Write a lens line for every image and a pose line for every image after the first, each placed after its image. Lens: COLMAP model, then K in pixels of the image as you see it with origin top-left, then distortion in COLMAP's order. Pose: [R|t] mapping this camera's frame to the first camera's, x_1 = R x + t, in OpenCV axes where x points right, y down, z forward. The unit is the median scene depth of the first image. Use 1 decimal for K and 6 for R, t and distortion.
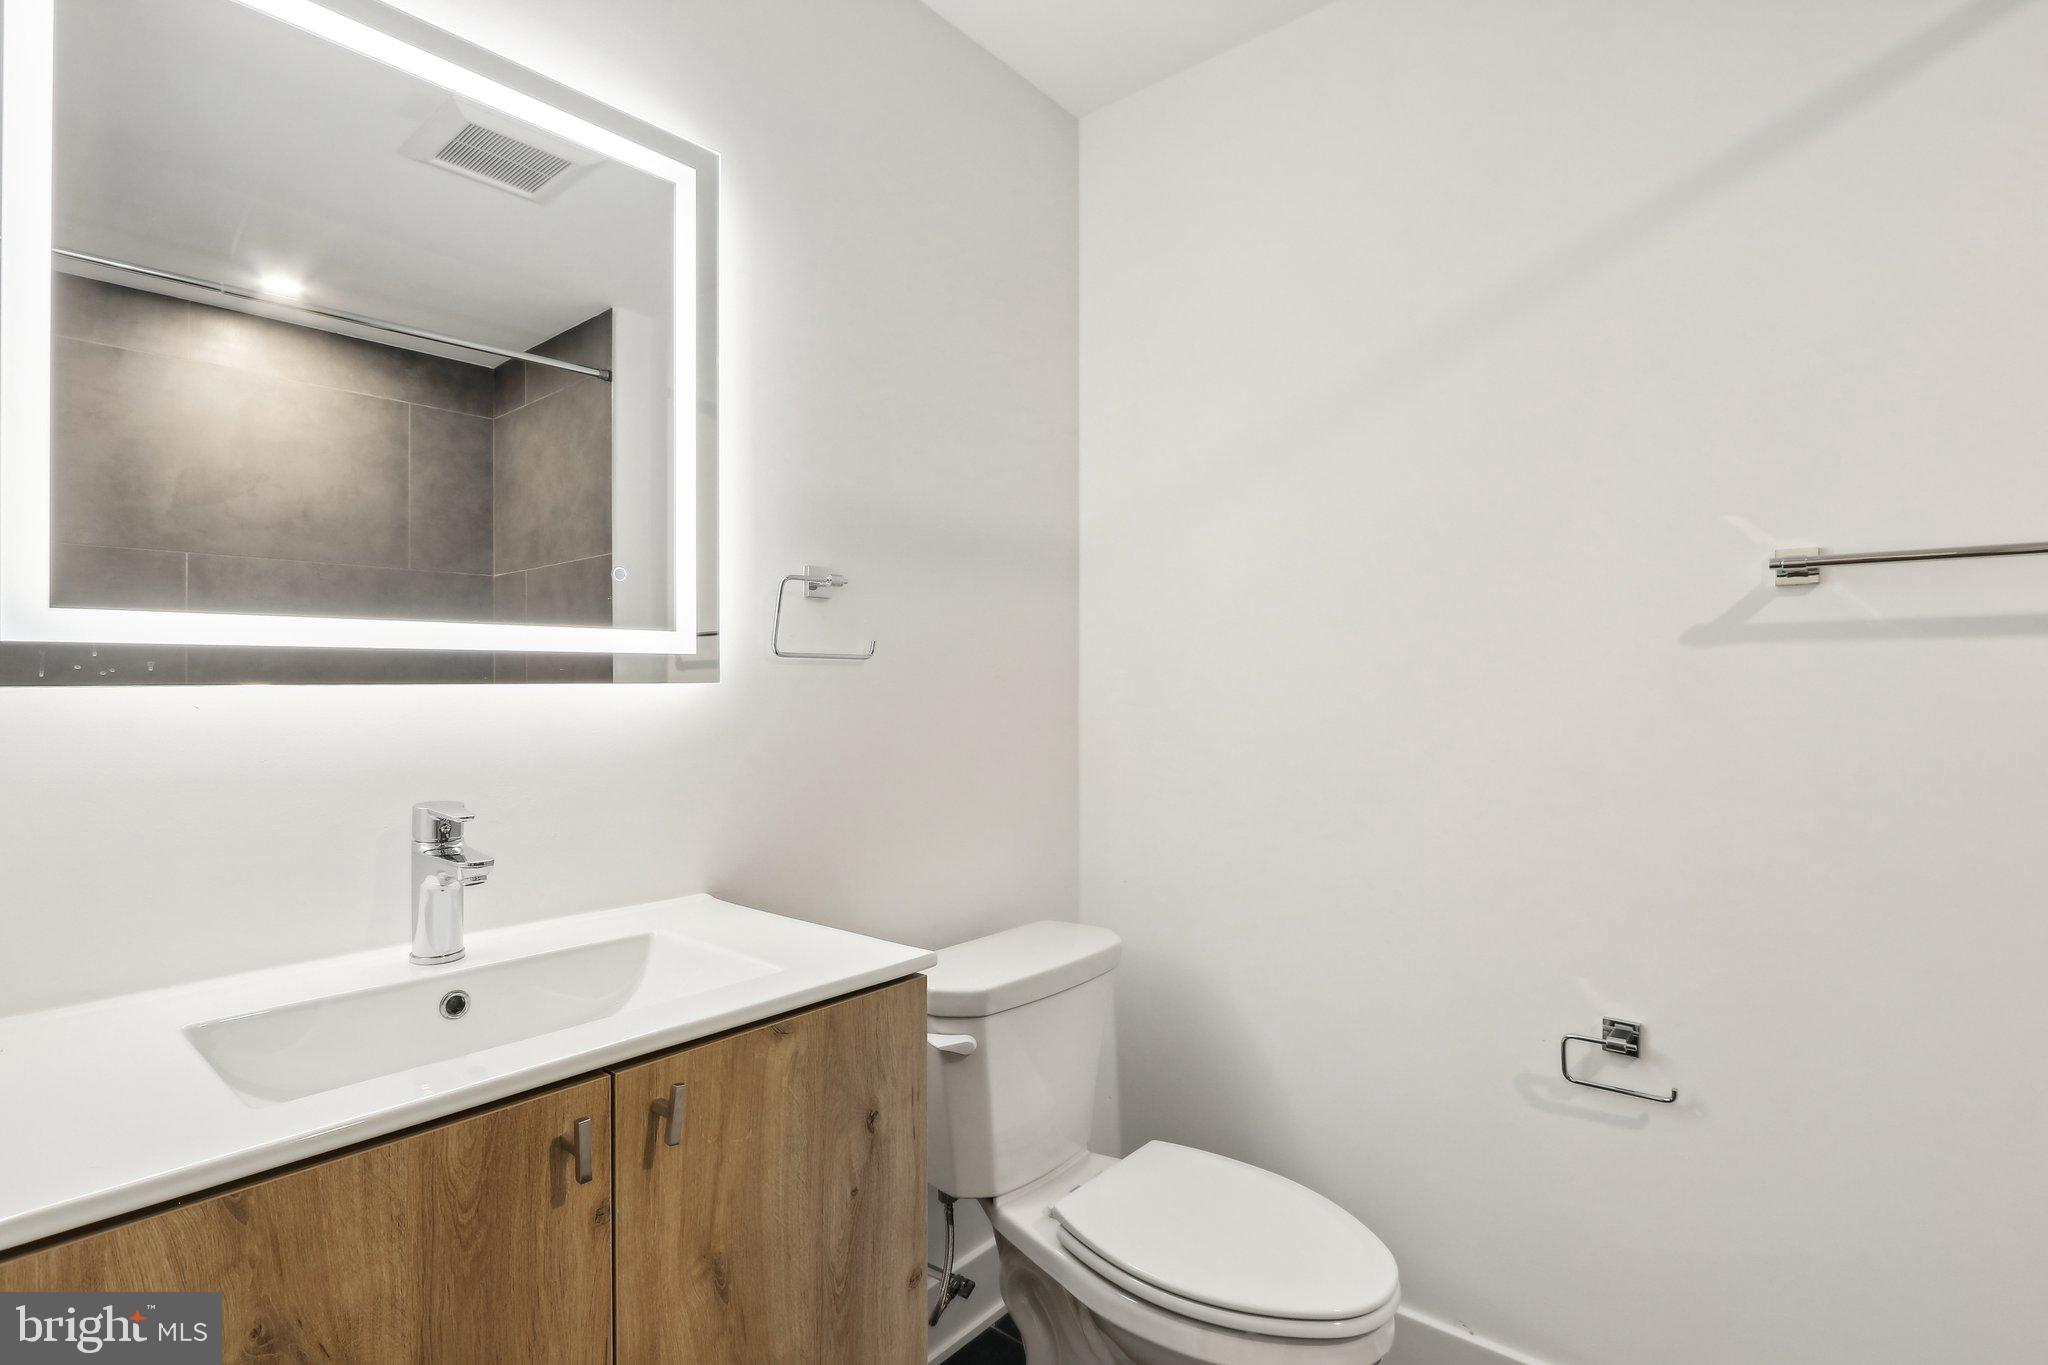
lens RADIAL K [[982.3, 0, 1018.6], [0, 982.3, 683.6], [0, 0, 1]] dist [-0.005923, 0.000222]
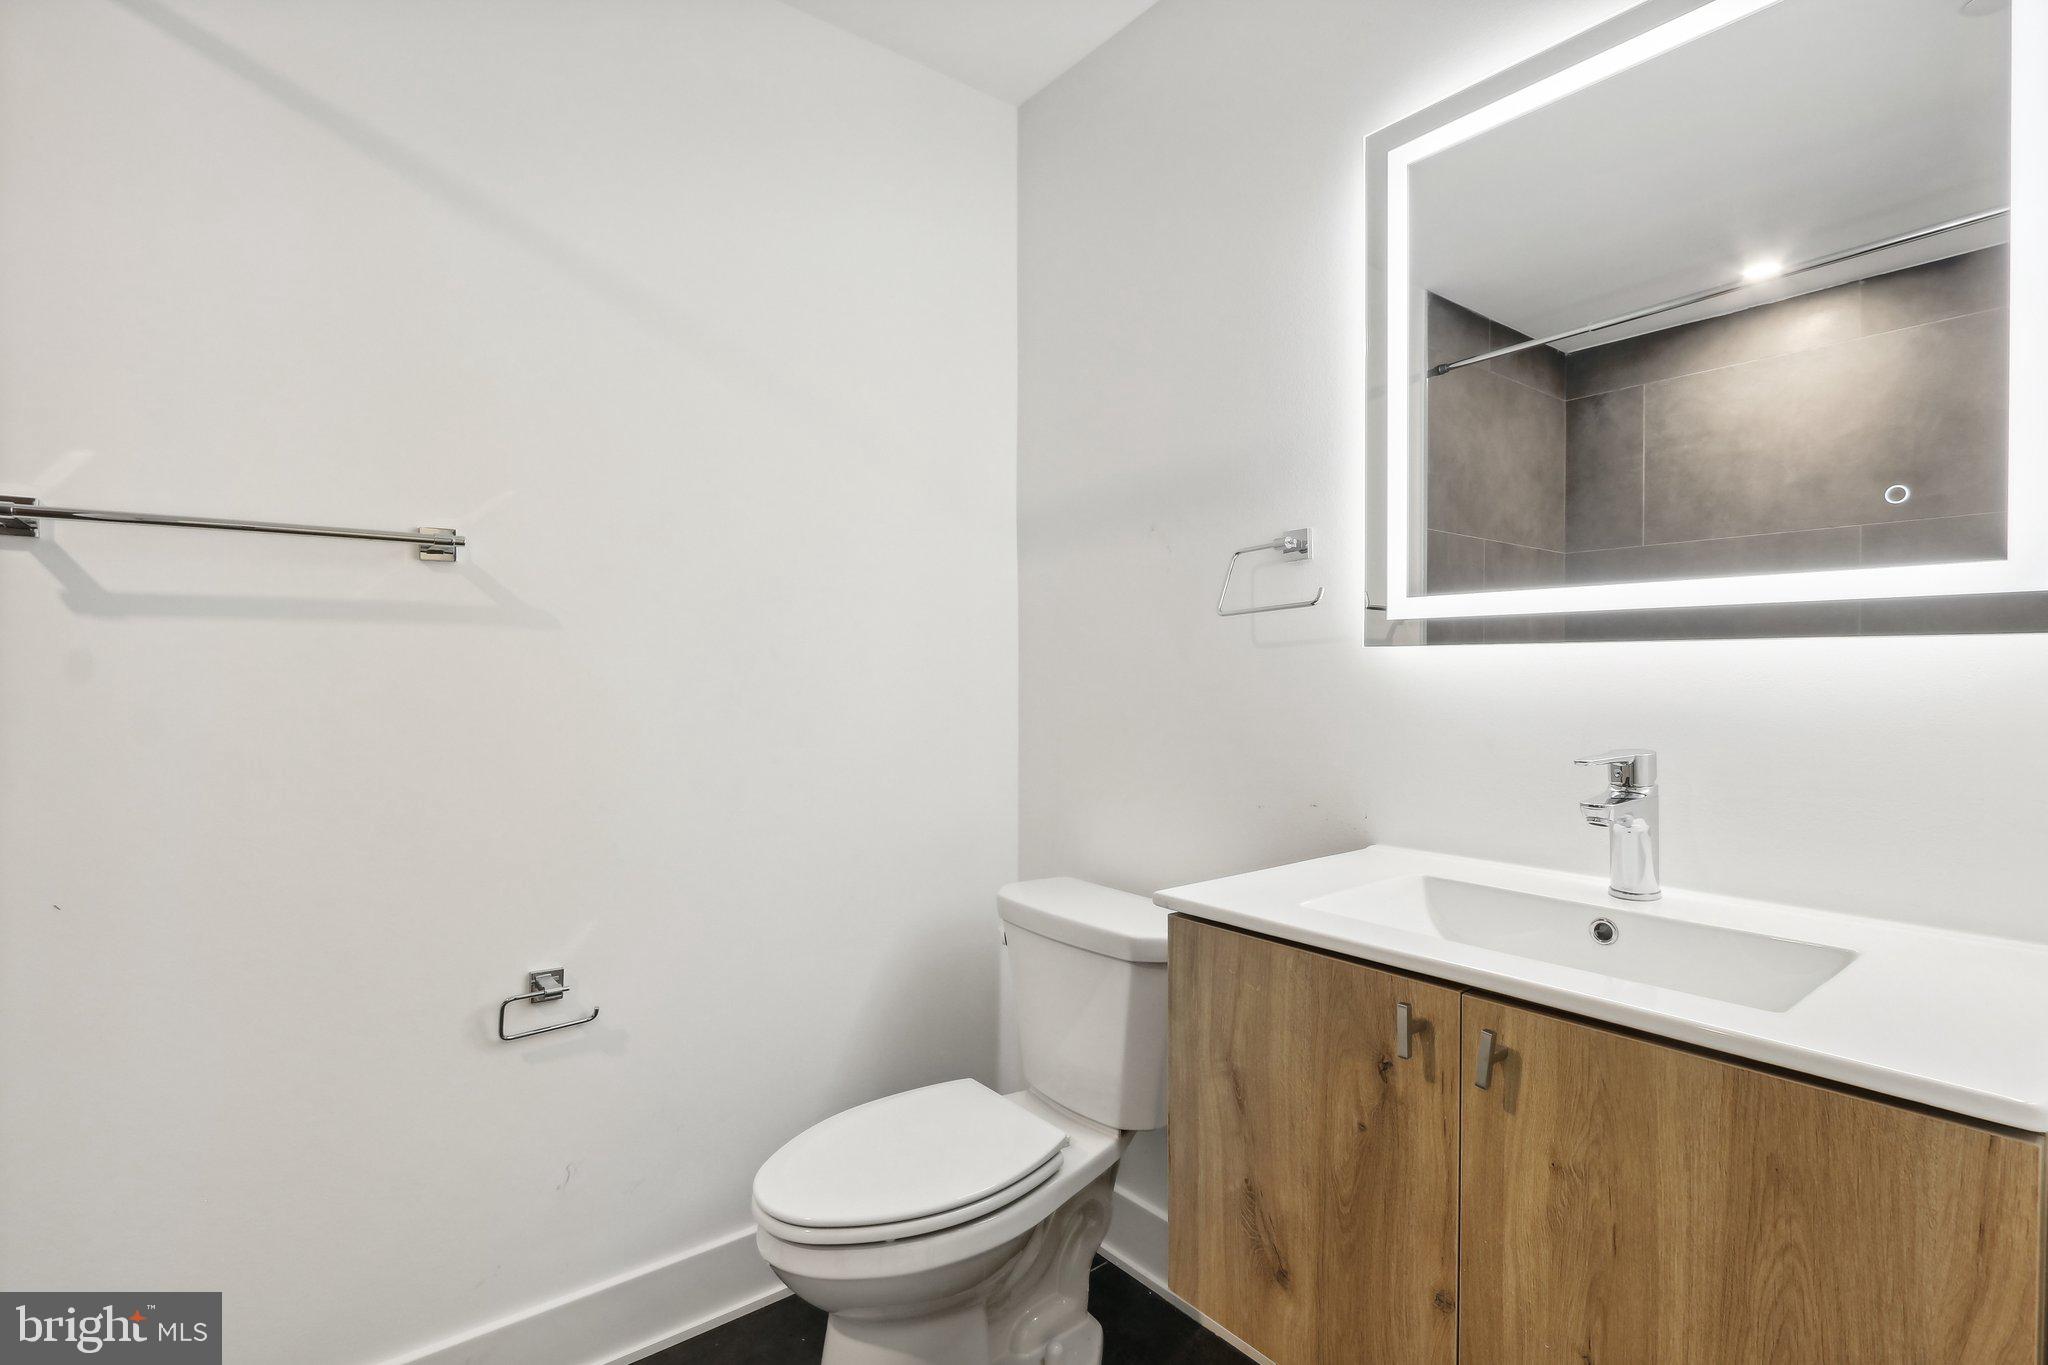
lens RADIAL K [[982.3, 0, 1021.6], [0, 982.3, 678.3], [0, 0, 1]] dist [-0.005923, 0.000222]
pose [[-0.223290, -0.001352, -0.974751, 0.876531], [-0.010394, 0.999945, 0.000994, 0.083080], [0.974697, 0.010353, -0.223291, 0.915345]]
